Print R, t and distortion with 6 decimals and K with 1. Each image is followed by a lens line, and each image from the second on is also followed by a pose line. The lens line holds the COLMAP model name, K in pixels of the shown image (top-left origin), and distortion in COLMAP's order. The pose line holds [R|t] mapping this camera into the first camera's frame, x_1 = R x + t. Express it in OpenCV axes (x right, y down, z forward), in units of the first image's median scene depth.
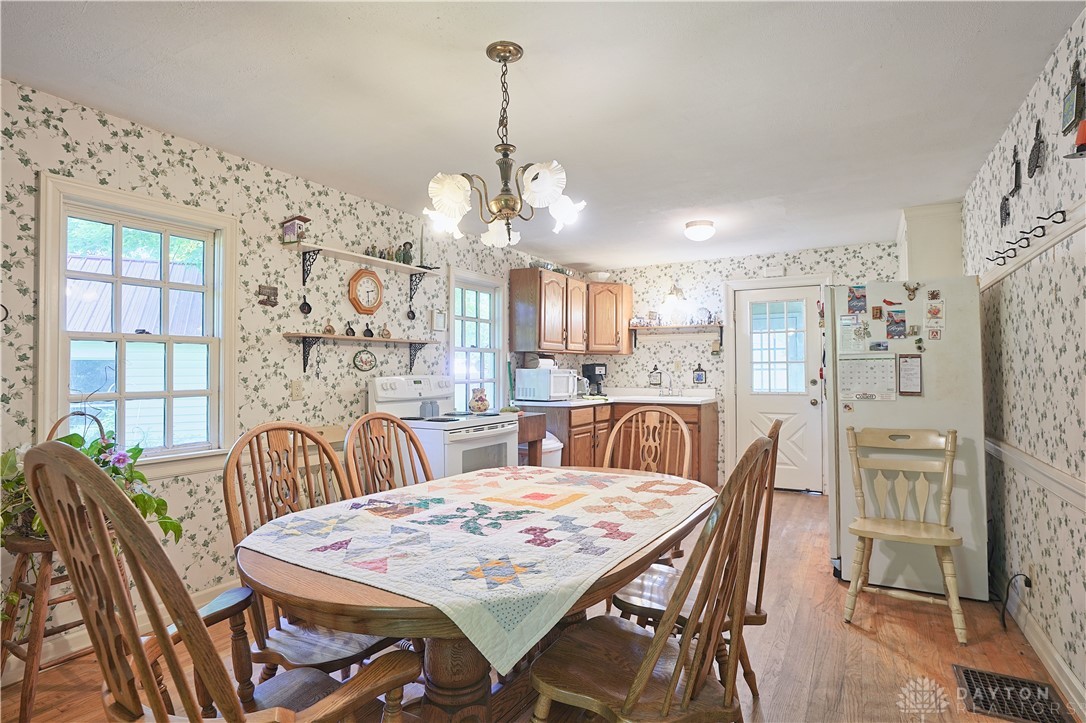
lens RADIAL K [[557.9, 0, 543.0], [0, 557.9, 361.5], [0, 0, 1]] dist [-0.060568, 0.000110]
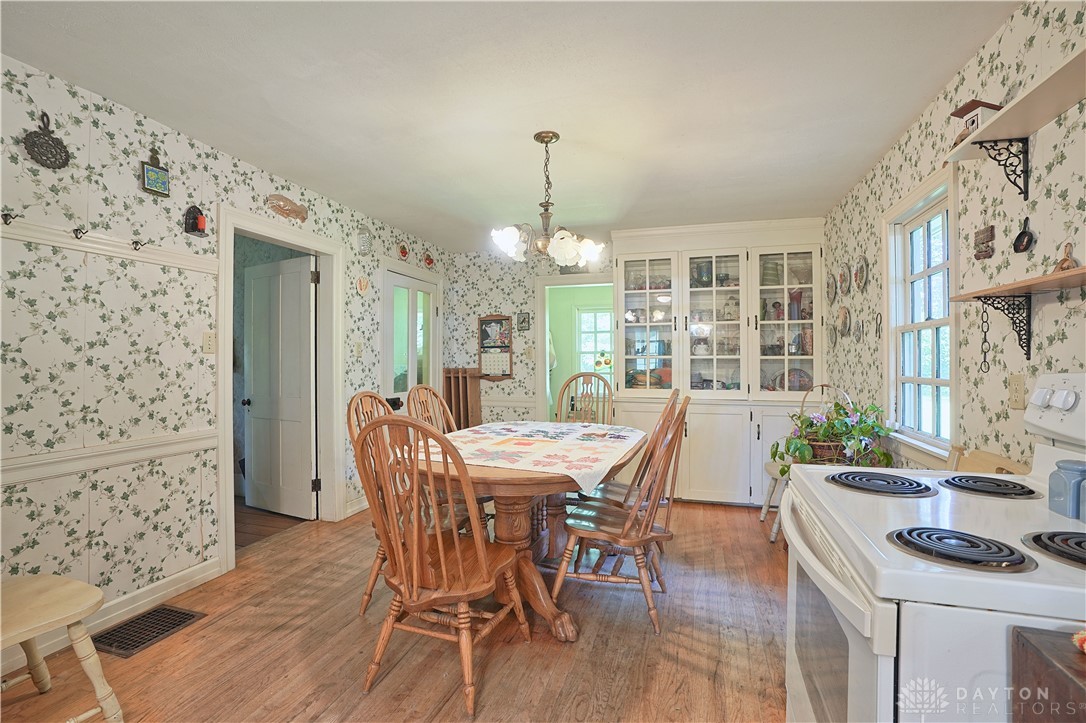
lens RADIAL K [[497.8, 0, 540.4], [0, 497.8, 358.6], [0, 0, 1]] dist [-0.068099, 0.024940]
pose [[-0.977667, 0.004455, -0.210115, 0.085269], [0.007950, 0.999844, -0.015793, 0.014119], [0.210012, -0.017110, -0.977549, 0.866874]]
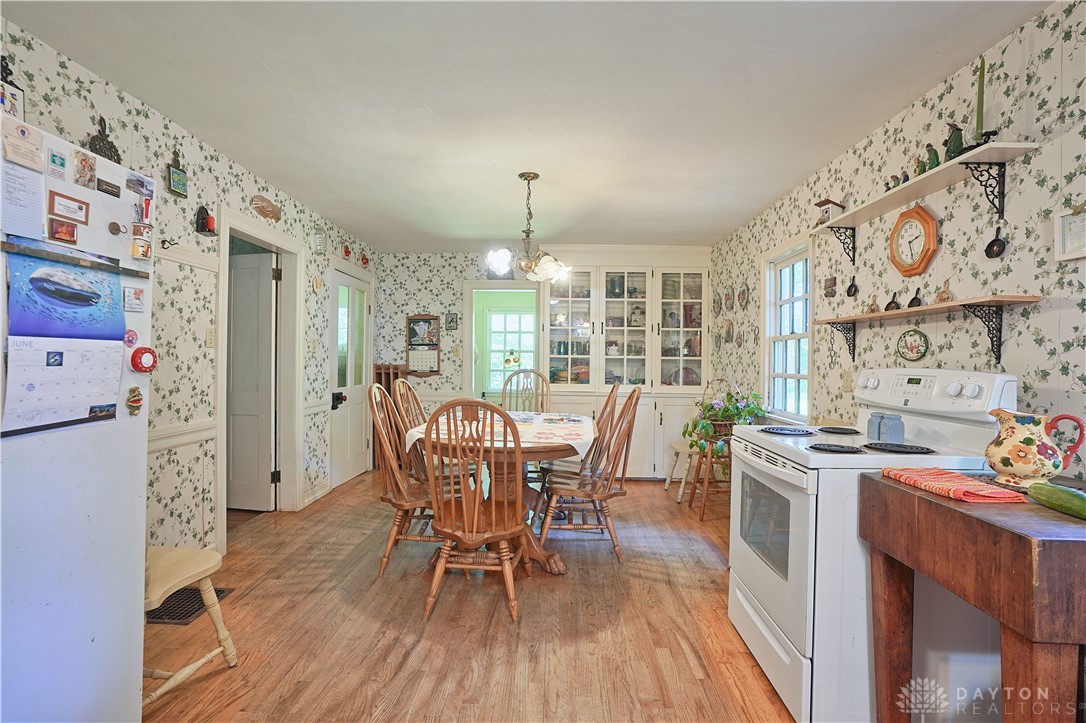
lens RADIAL K [[518.8, 0, 538.3], [0, 518.8, 358.6], [0, 0, 1]] dist [-0.066938, 0.029955]
pose [[-0.886457, -0.006113, -0.462770, 0.257595], [-0.001070, 0.999937, -0.011159, 0.015483], [0.462809, -0.009397, -0.886408, 0.955184]]
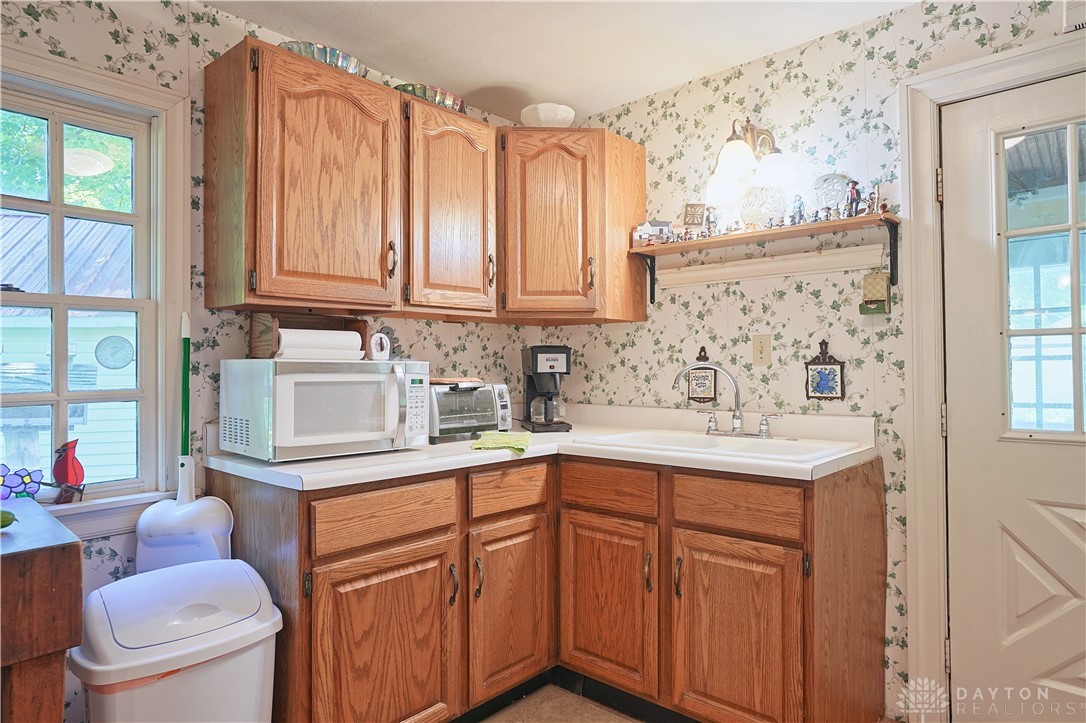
lens RADIAL K [[635.8, 0, 545.8], [0, 635.8, 360.0], [0, 0, 1]] dist [-0.019918, 0.001583]
pose [[0.977899, -0.008455, -0.208905, 0.229690], [0.010180, 0.999922, 0.007182, 0.012818], [0.208828, -0.009150, 0.977910, 0.686458]]
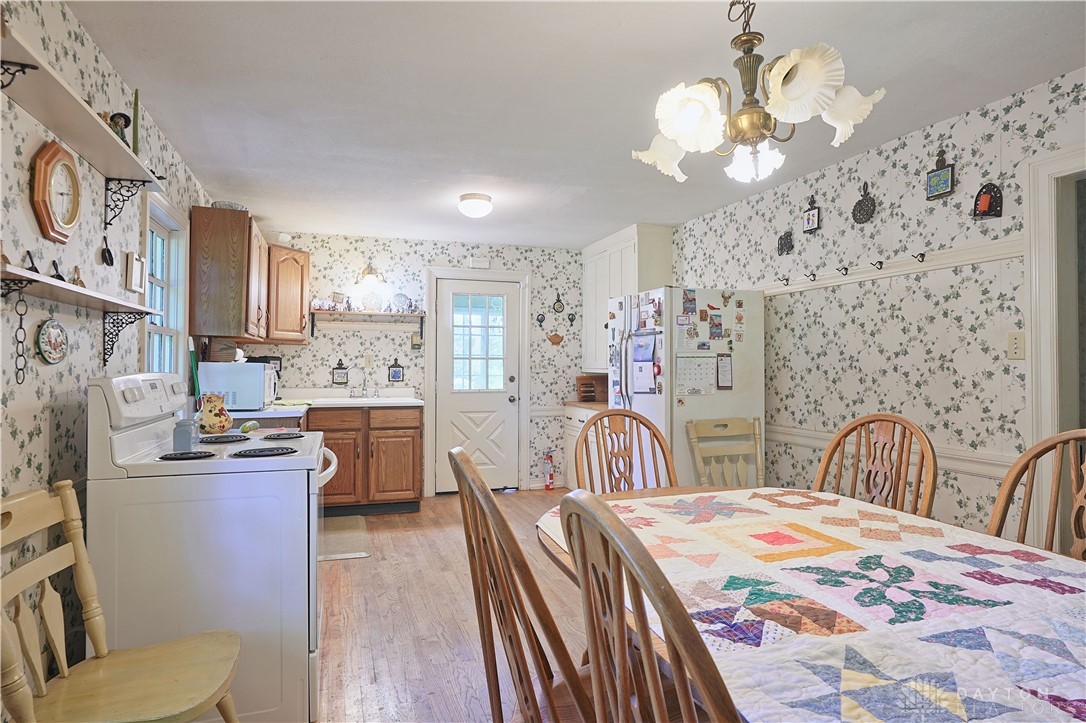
lens RADIAL K [[587.0, 0, 537.5], [0, 587.0, 360.1], [0, 0, 1]] dist [-0.021356, 0.001306]
pose [[0.661871, 0.012570, 0.749512, -0.297362], [-0.016363, 0.999863, -0.002319, 0.005723], [-0.749439, -0.010729, 0.661987, 0.274146]]
